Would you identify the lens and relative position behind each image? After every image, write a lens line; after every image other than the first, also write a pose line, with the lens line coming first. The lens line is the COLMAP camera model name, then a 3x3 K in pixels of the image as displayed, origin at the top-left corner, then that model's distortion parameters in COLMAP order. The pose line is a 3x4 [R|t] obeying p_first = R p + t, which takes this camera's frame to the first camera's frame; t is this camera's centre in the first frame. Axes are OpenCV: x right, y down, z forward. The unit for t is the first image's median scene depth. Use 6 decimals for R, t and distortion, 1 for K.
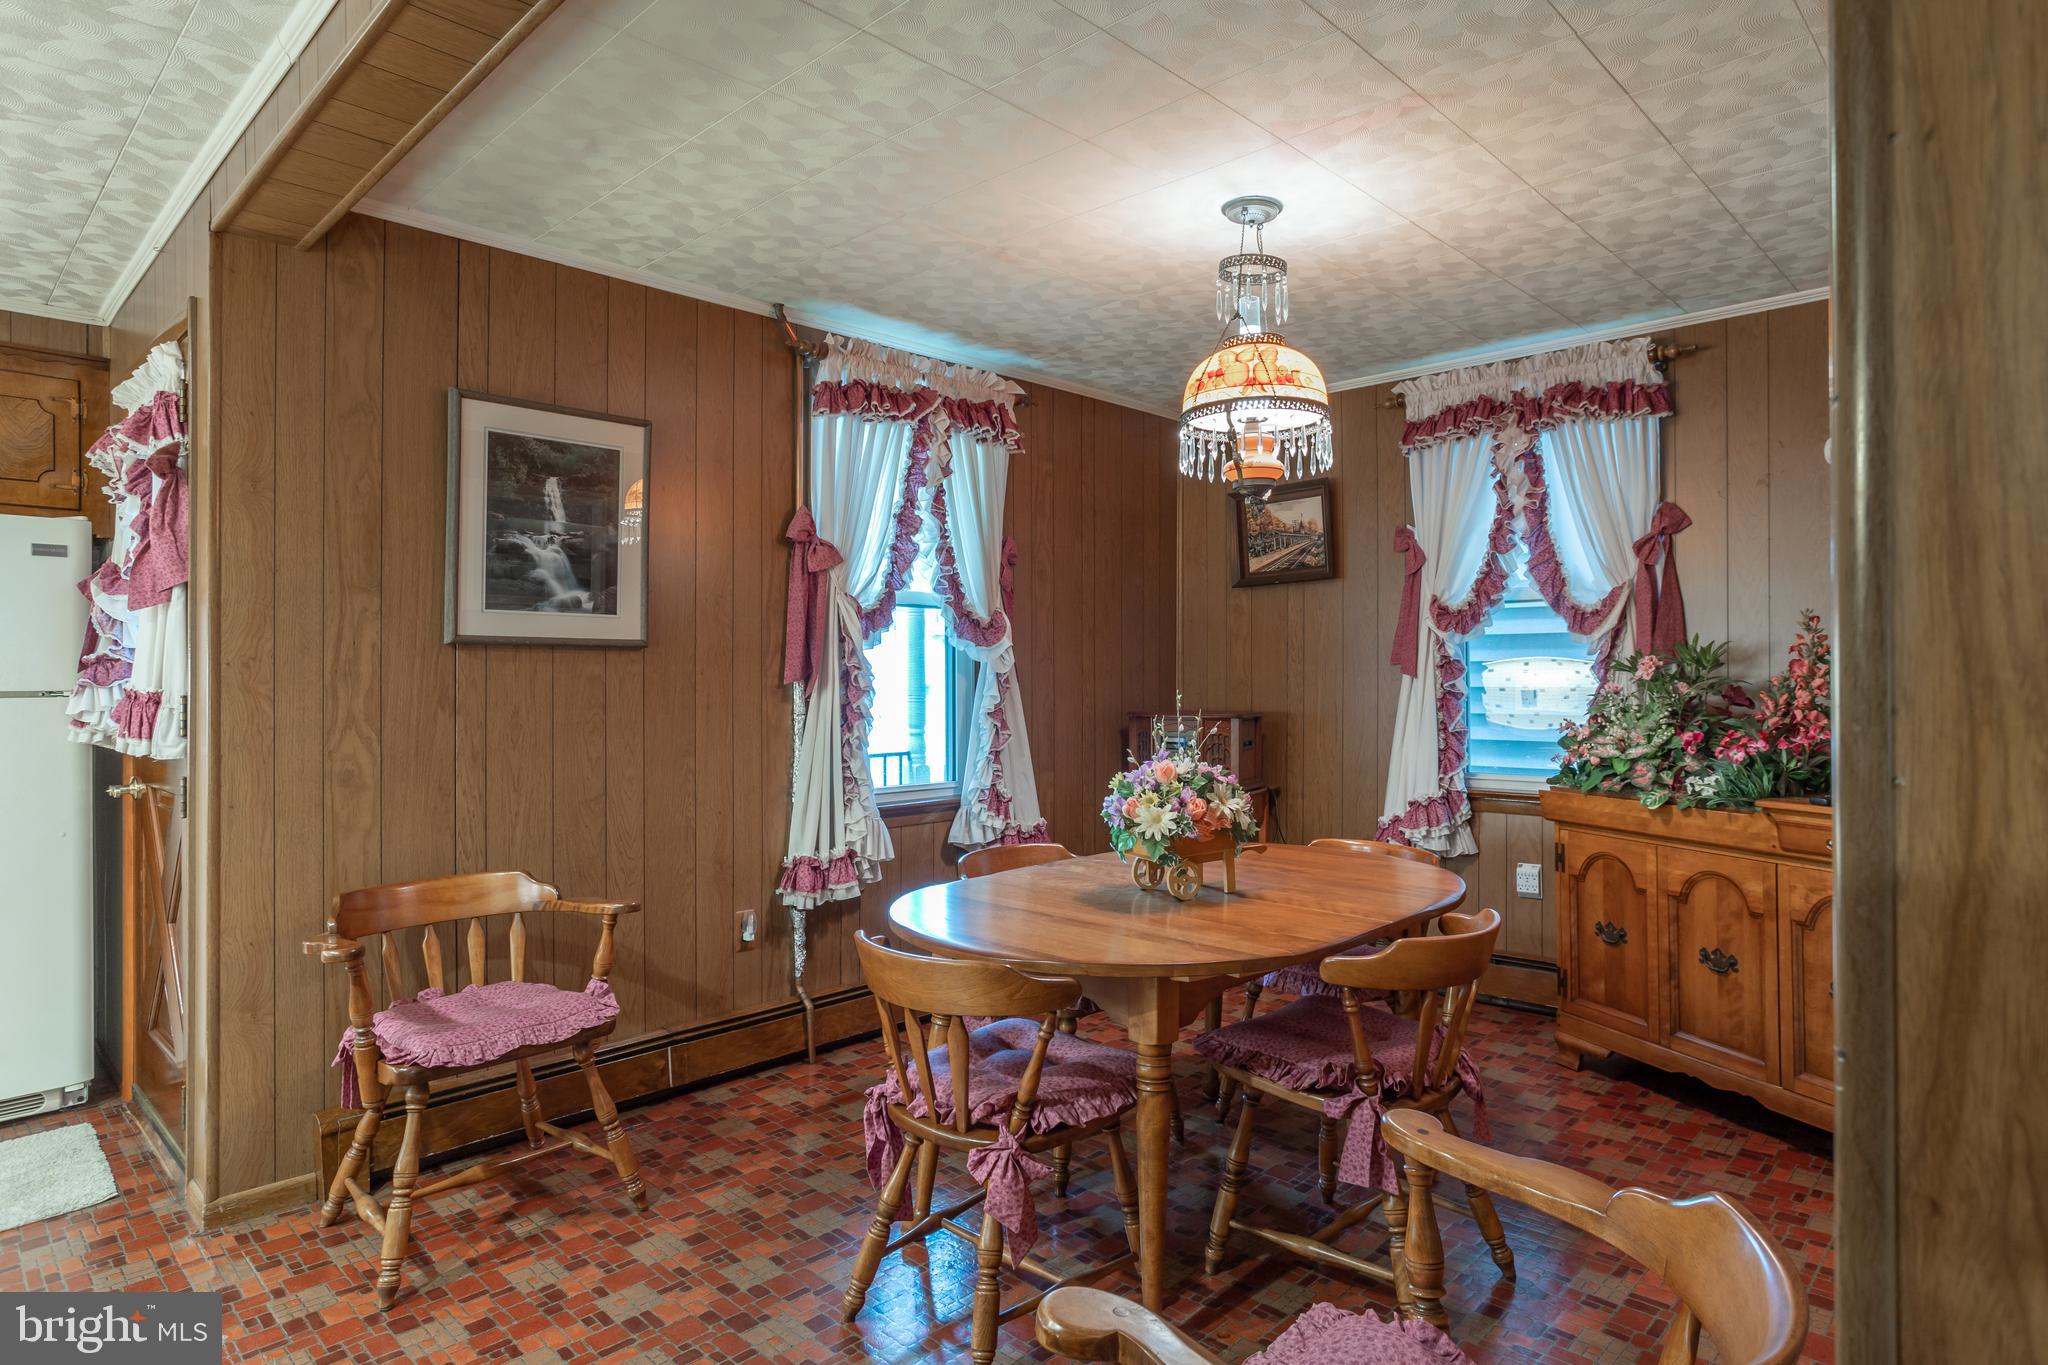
lens RADIAL K [[1145.9, 0, 1019.9], [0, 1145.9, 674.5], [0, 0, 1]] dist [-0.030563, 0.014677]
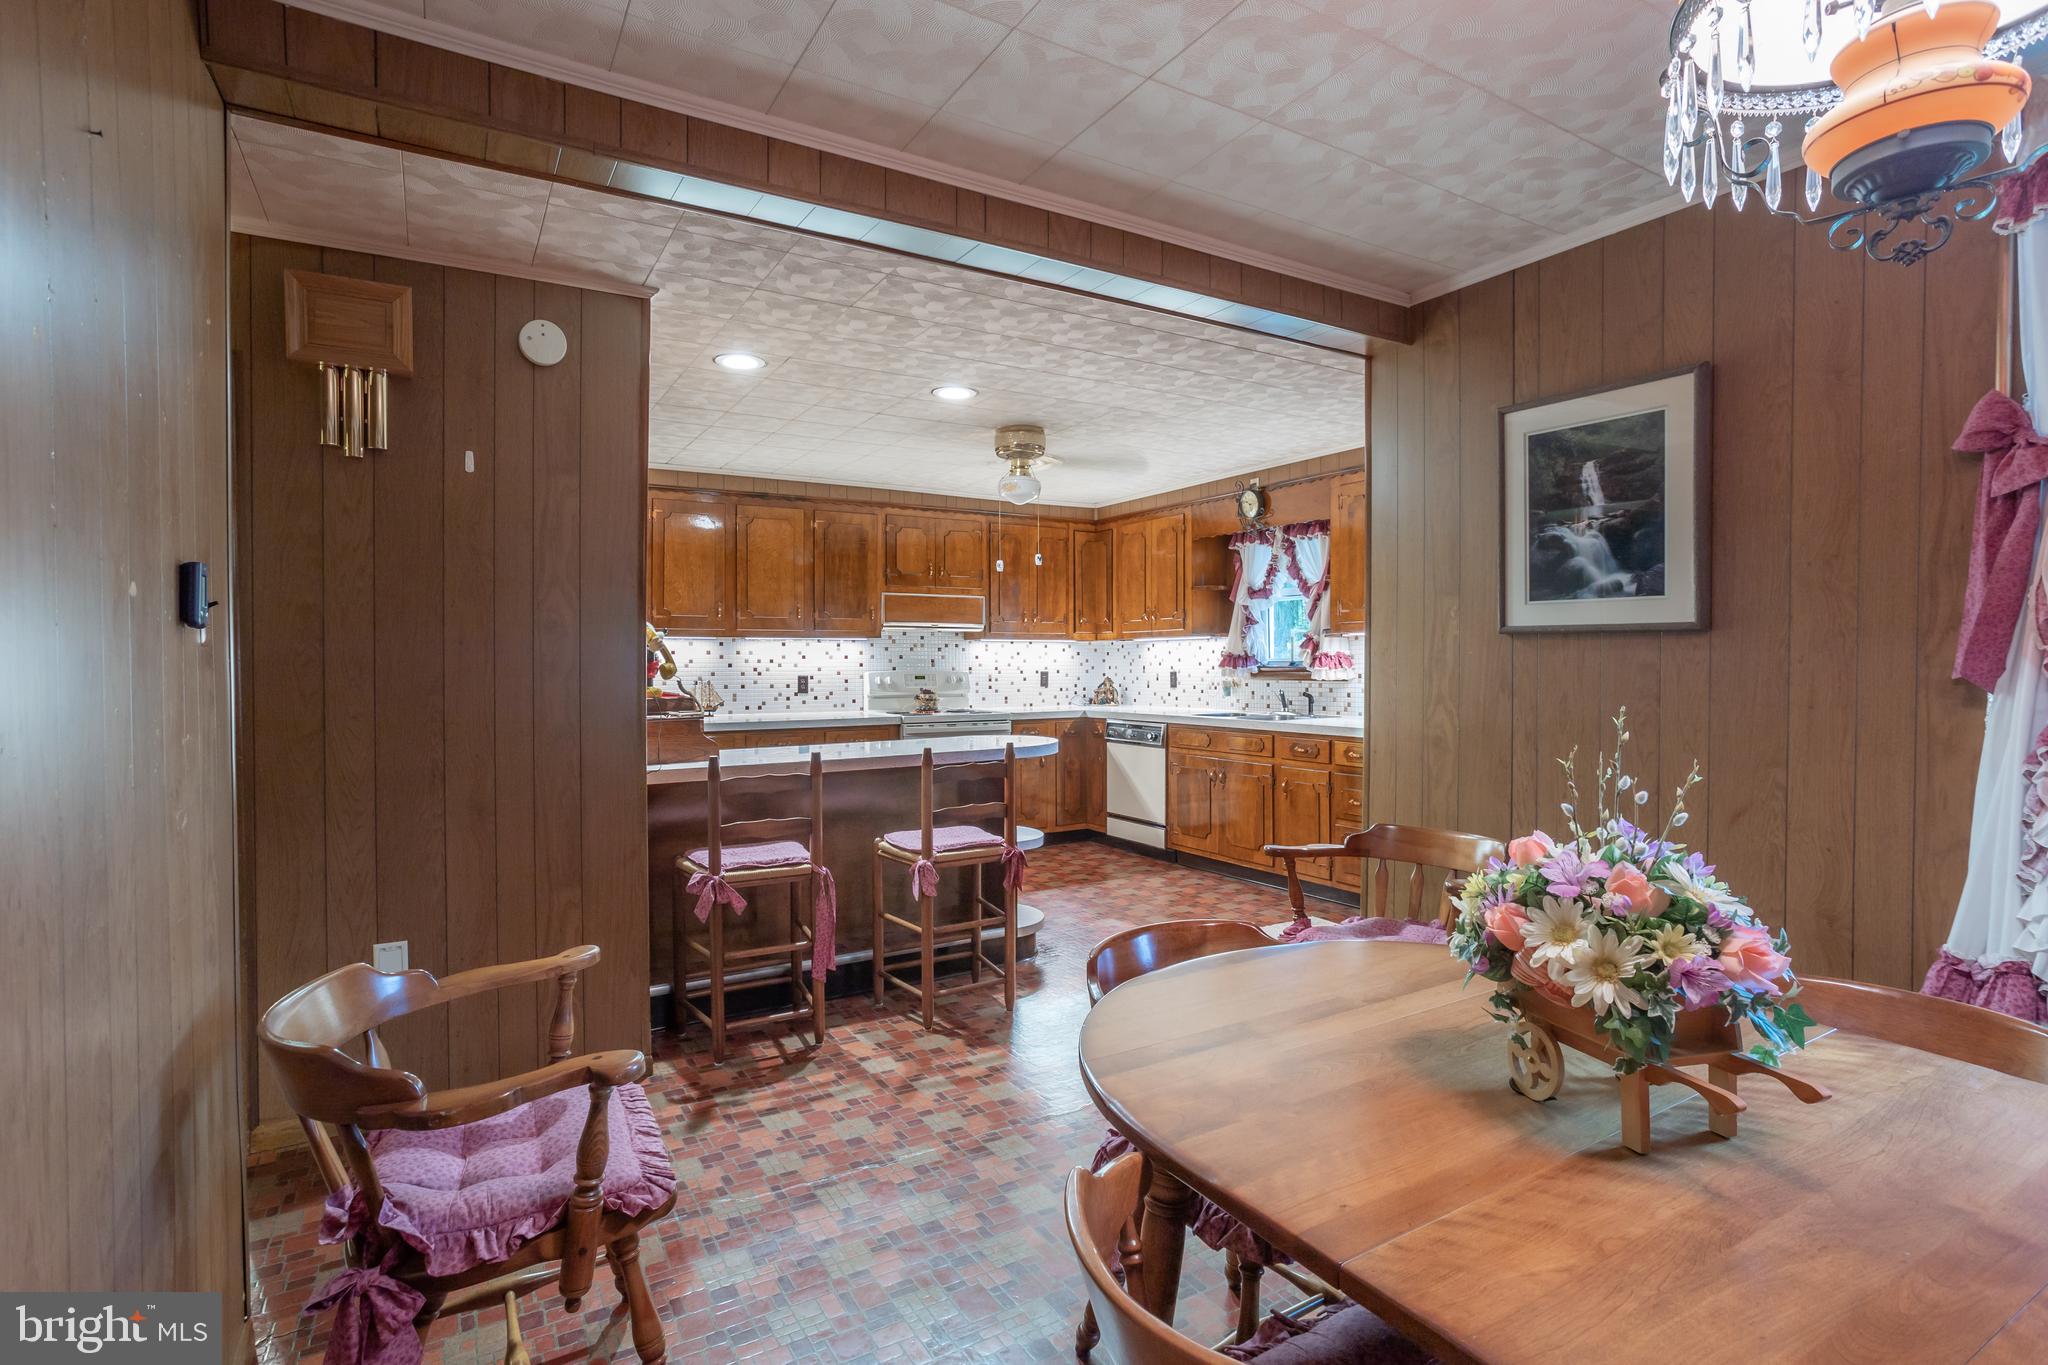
lens RADIAL K [[997.0, 0, 1026.5], [0, 997.0, 673.3], [0, 0, 1]] dist [-0.053402, 0.030881]
pose [[-0.249022, 0.021293, -0.968264, 0.552746], [0.006473, 0.999773, 0.020321, -0.010728], [0.968476, -0.001208, -0.249104, 0.760578]]
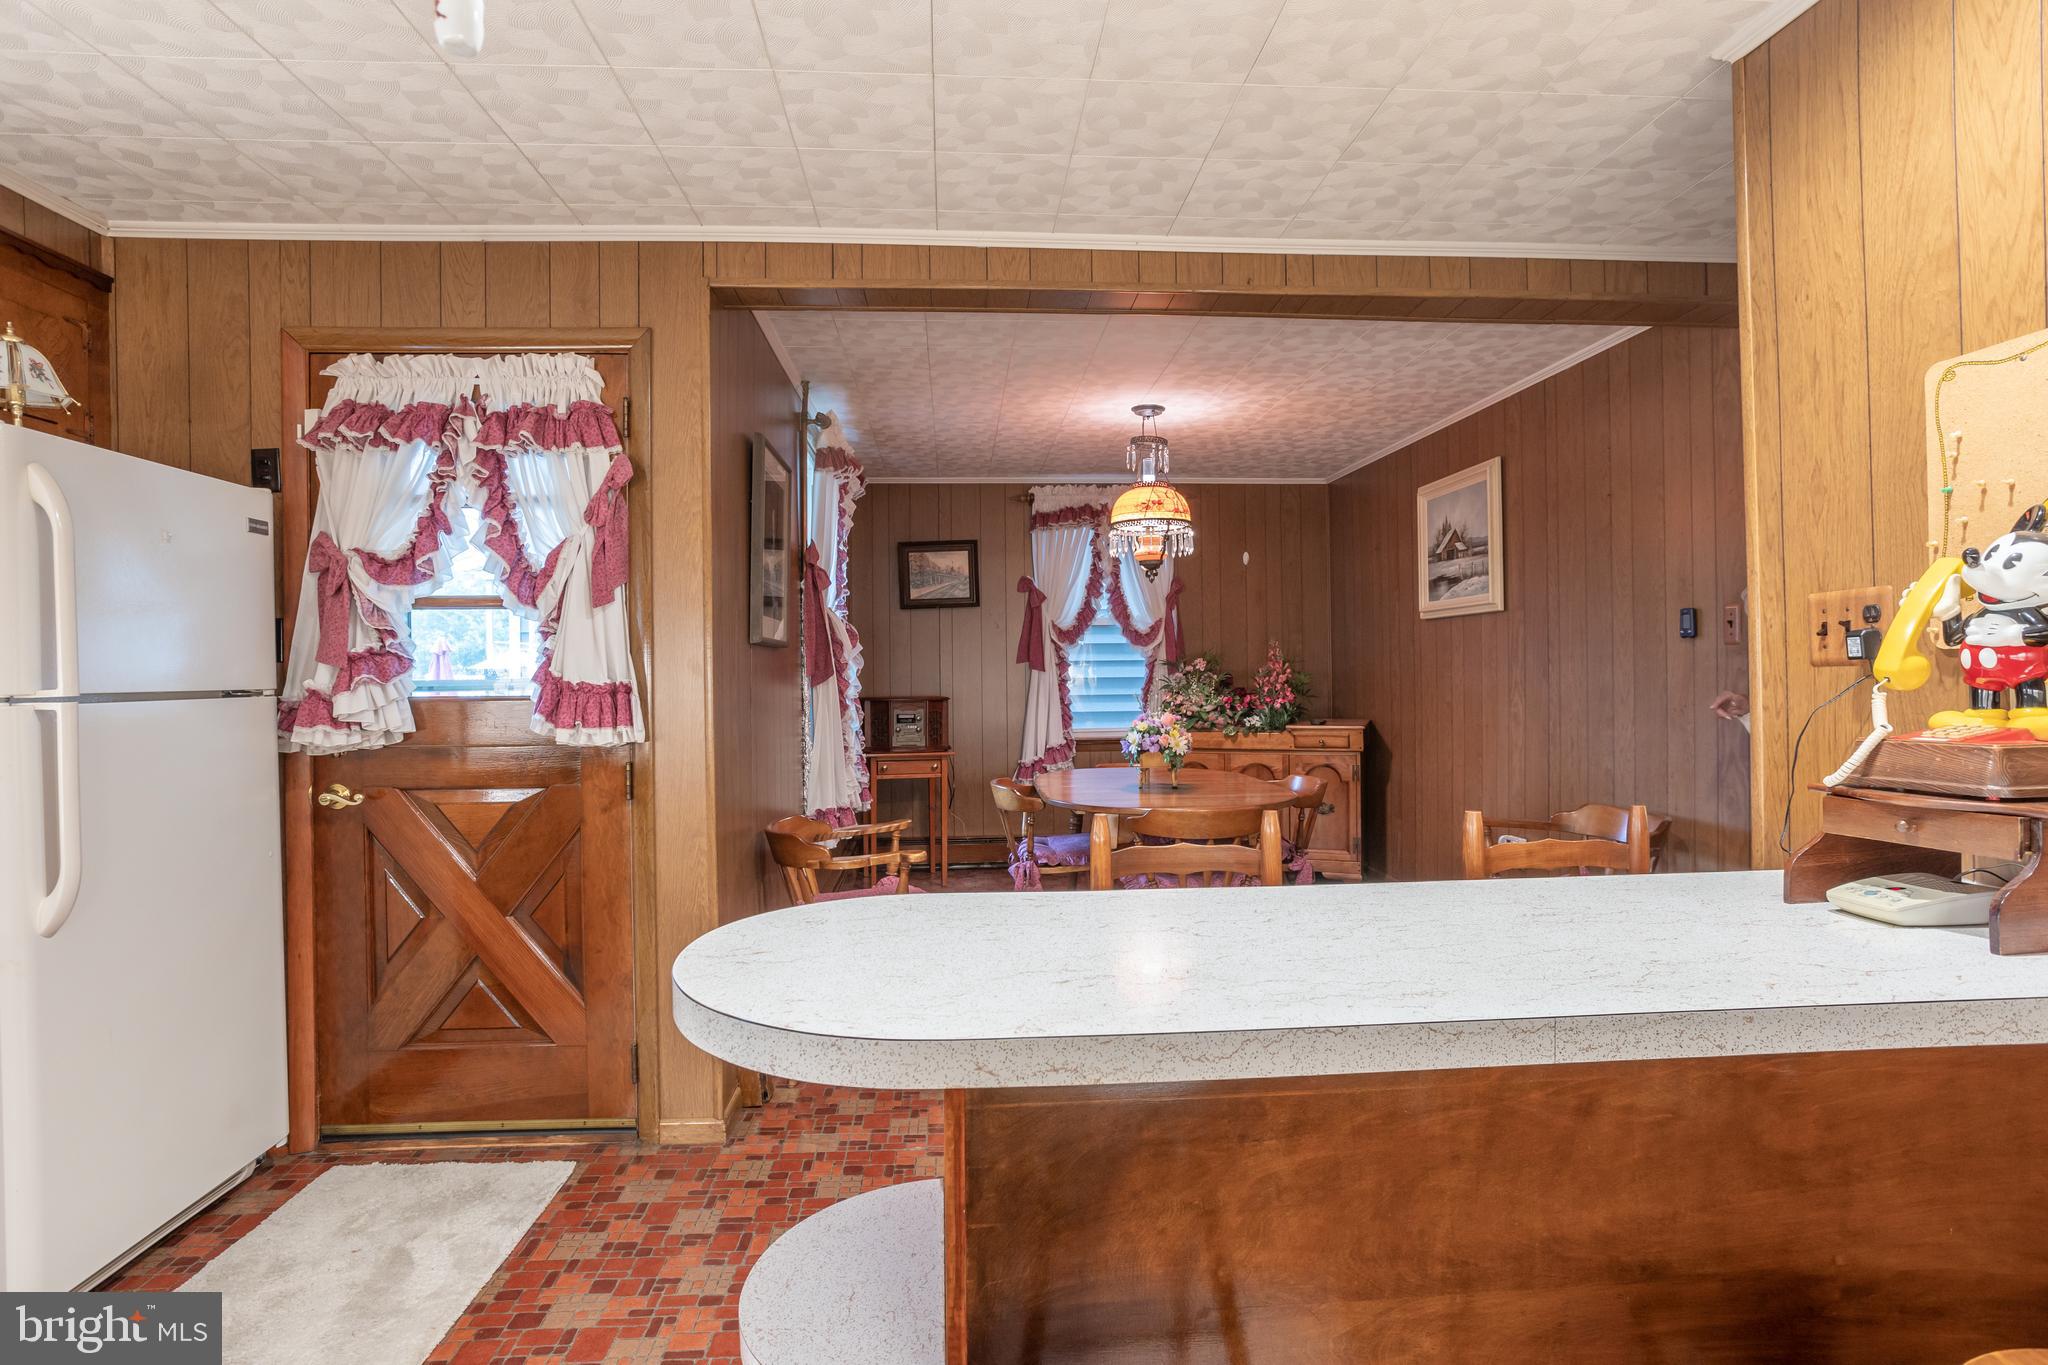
lens RADIAL K [[1041.1, 0, 1034.0], [0, 1041.1, 673.8], [0, 0, 1]] dist [-0.044675, 0.023259]
pose [[0.664655, -0.006315, 0.747124, -1.093145], [0.006520, 0.999975, 0.002652, 0.004551], [-0.747122, 0.003108, 0.664680, 0.039855]]
